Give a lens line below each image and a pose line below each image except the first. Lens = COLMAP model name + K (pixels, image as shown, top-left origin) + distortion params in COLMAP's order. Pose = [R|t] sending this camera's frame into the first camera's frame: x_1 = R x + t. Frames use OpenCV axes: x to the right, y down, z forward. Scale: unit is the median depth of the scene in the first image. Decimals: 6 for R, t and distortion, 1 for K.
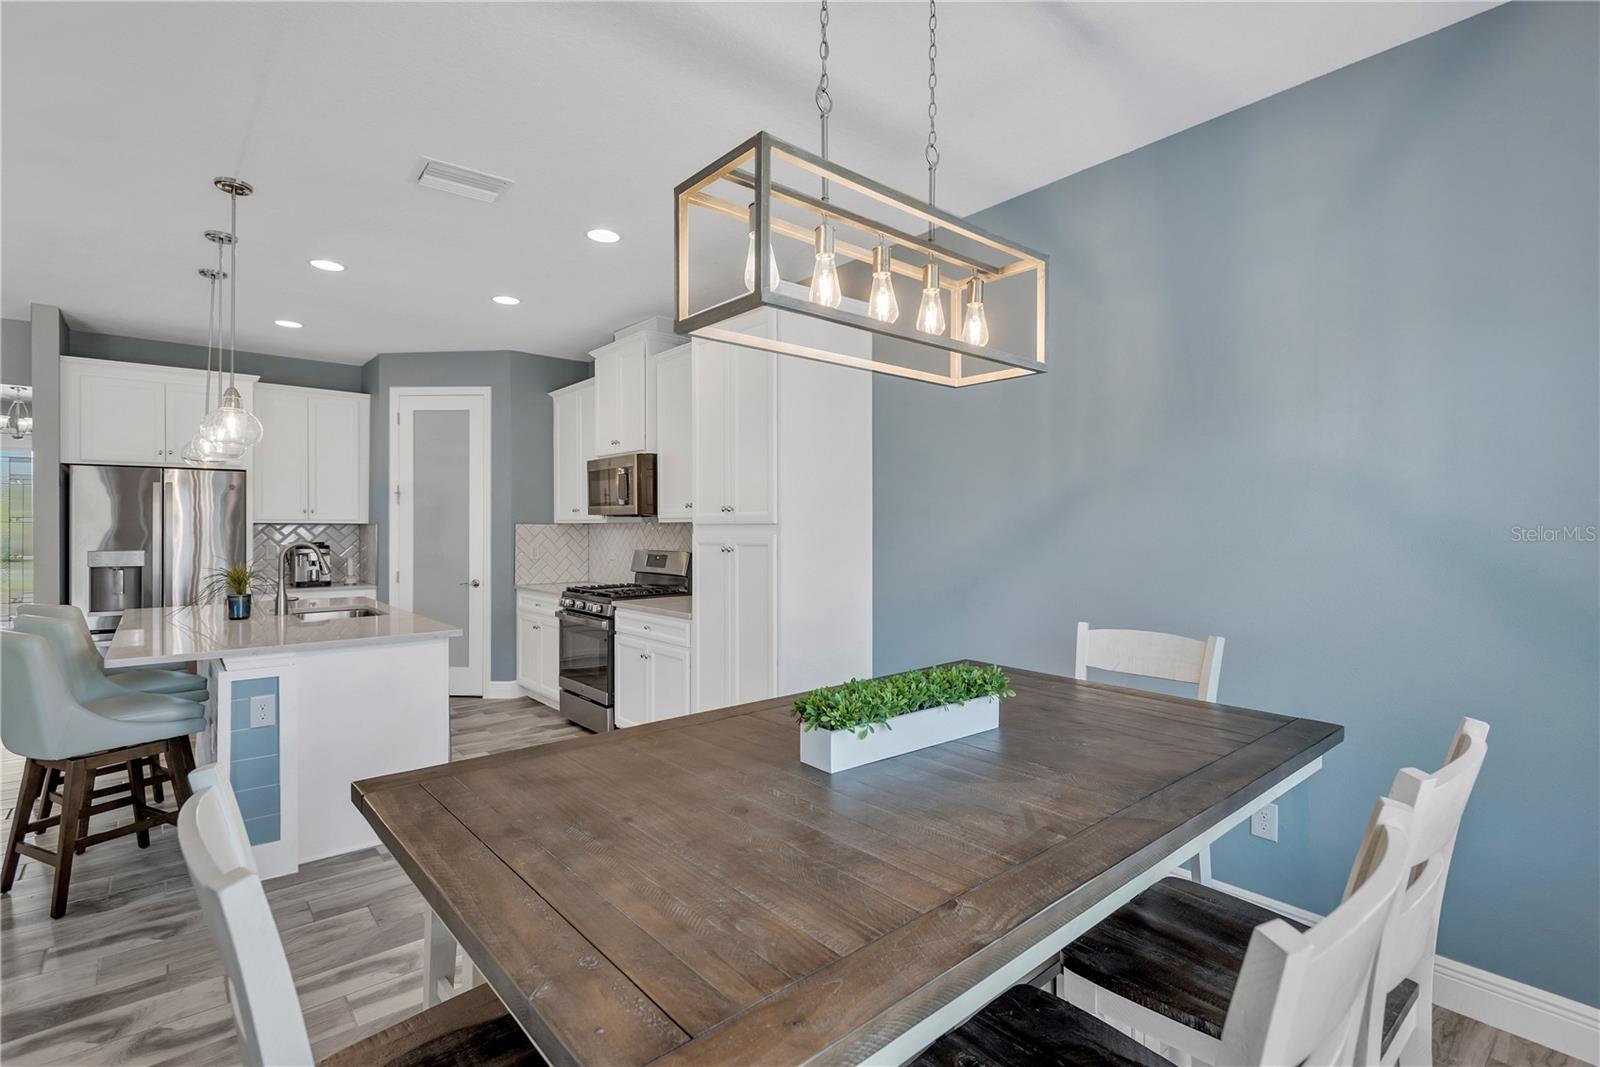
lens RADIAL K [[750.0, 0, 793.0], [0, 750.0, 527.6], [0, 0, 1]] dist [0.013625, -0.005138]
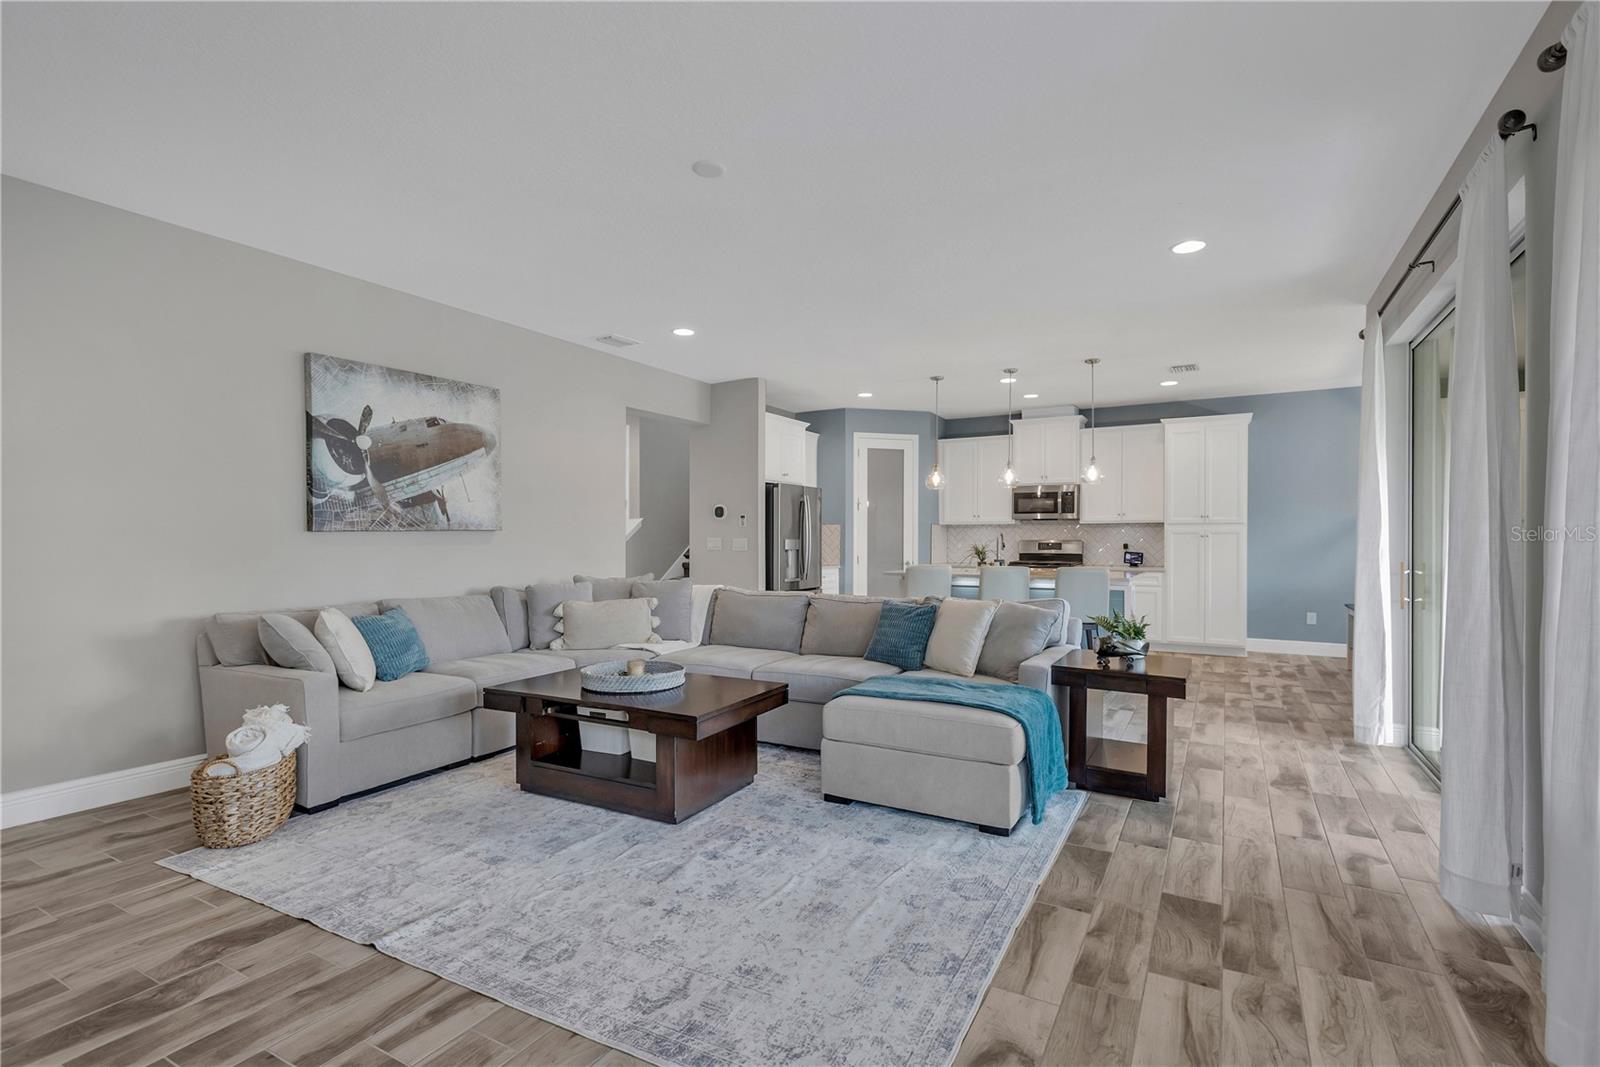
lens RADIAL K [[750.0, 0, 829.5], [0, 750.0, 536.2], [0, 0, 1]] dist [0.013625, -0.005138]
pose [[0.929349, 0.001852, 0.369198, -1.152958], [-0.002086, 0.999998, 0.000235, 0.019278], [-0.369196, -0.000988, 0.929351, -0.356998]]
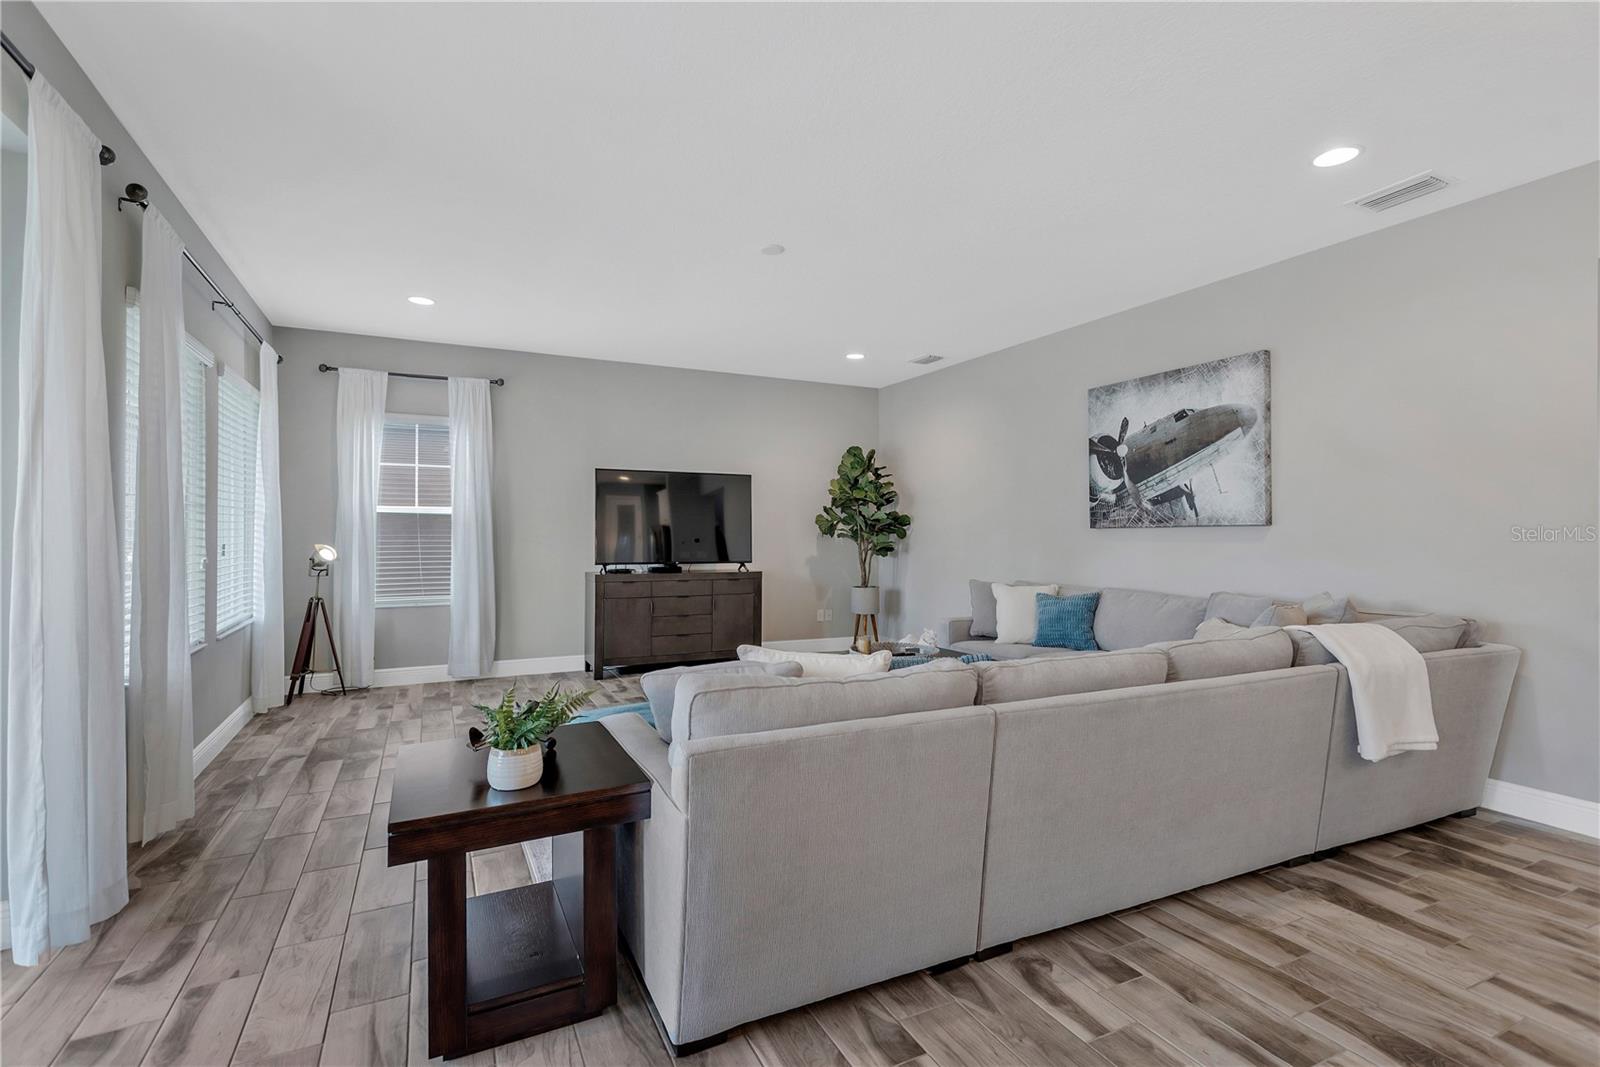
lens RADIAL K [[750.0, 0, 786.6], [0, 750.0, 531.4], [0, 0, 1]] dist [0.013625, -0.005138]
pose [[-0.259891, 0.002148, -0.965636, -0.382112], [0.001149, 0.999998, 0.001915, 0.017578], [0.965637, -0.000612, -0.259893, 0.355444]]
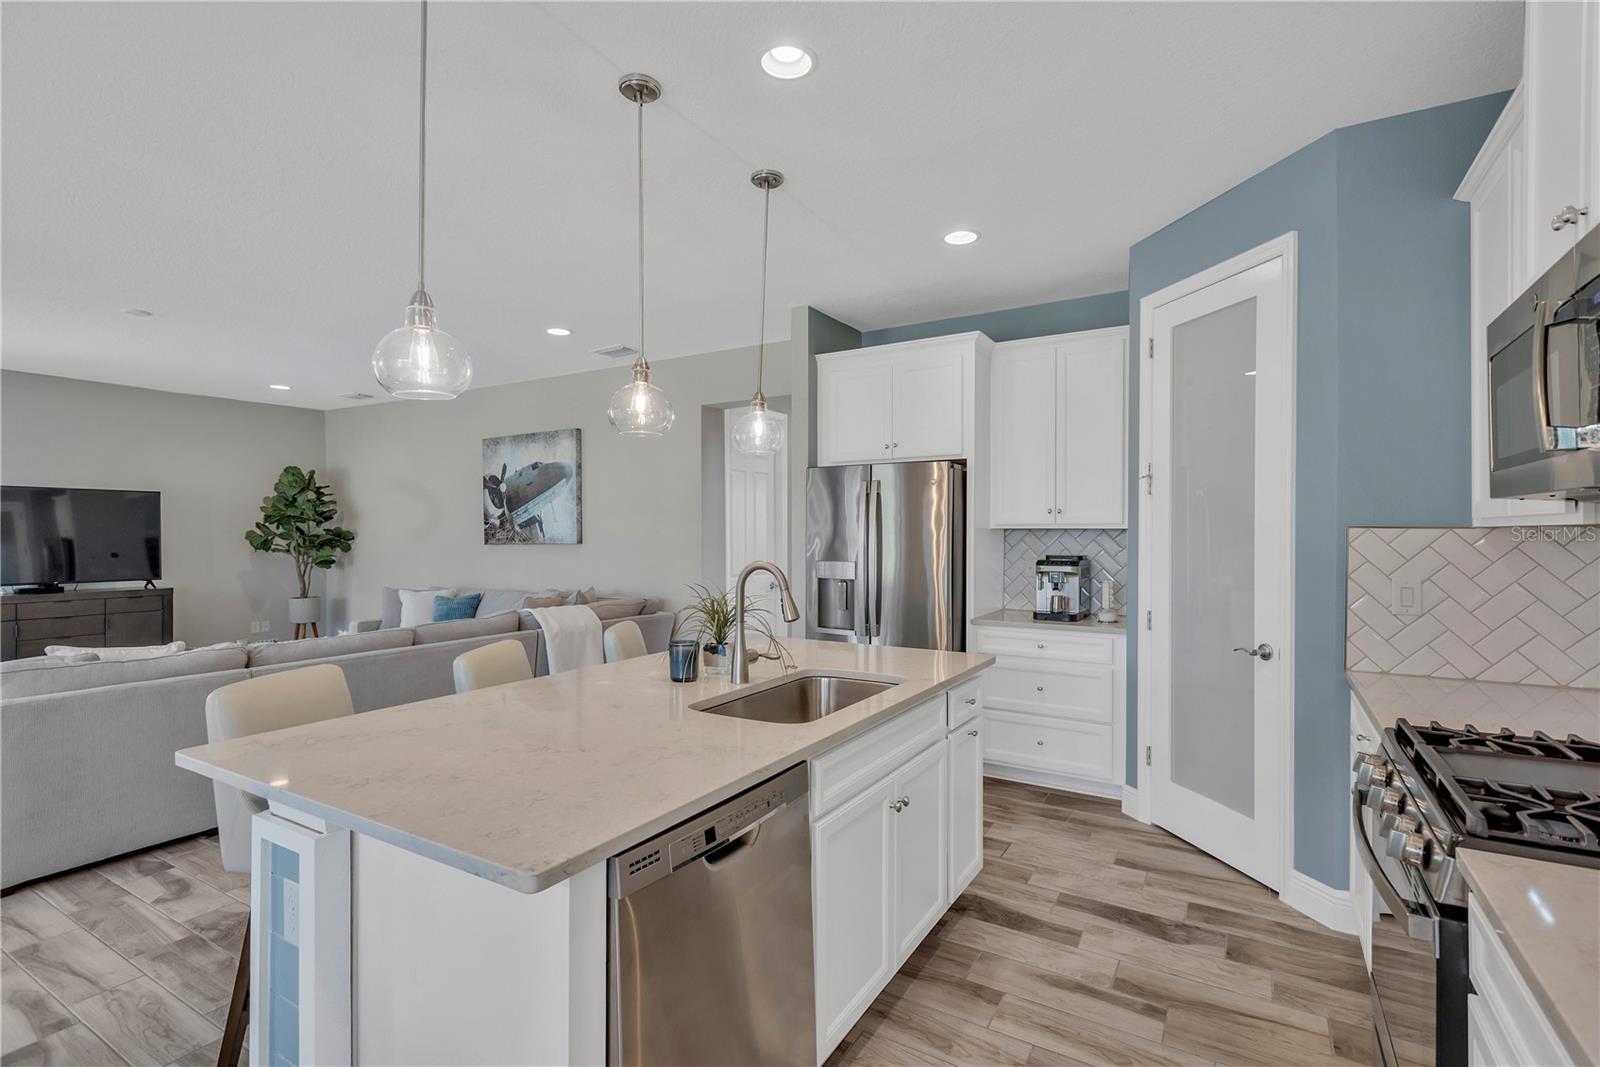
lens RADIAL K [[750.0, 0, 808.4], [0, 750.0, 539.4], [0, 0, 1]] dist [0.013625, -0.005138]
pose [[0.320359, 0.010873, -0.947234, -0.059139], [0.002912, 0.999918, 0.012463, -0.005329], [0.947292, -0.006751, 0.320301, 0.575480]]
